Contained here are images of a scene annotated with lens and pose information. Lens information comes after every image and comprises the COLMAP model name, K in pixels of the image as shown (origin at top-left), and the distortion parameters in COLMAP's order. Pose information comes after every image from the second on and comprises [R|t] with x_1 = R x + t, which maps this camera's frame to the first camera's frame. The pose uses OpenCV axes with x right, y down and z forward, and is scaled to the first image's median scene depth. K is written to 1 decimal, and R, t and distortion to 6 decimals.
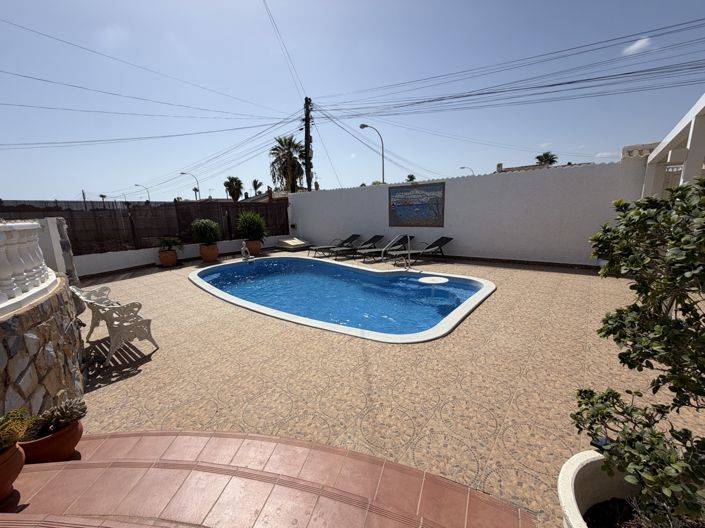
lens RADIAL K [[281.5, 0, 350.5], [0, 281.5, 264.0], [0, 0, 1]] dist [0.002360, 0.000748]
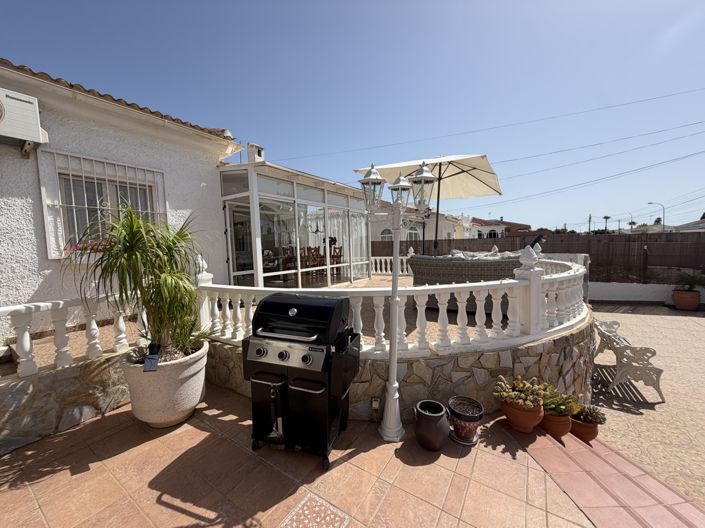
lens RADIAL K [[281.5, 0, 351.2], [0, 281.5, 266.0], [0, 0, 1]] dist [0.002360, 0.000748]
pose [[0.136178, 0.100379, -0.985586, 0.077588], [-0.160892, 0.983887, 0.077976, -0.061620], [0.977532, 0.147954, 0.150134, -0.261642]]
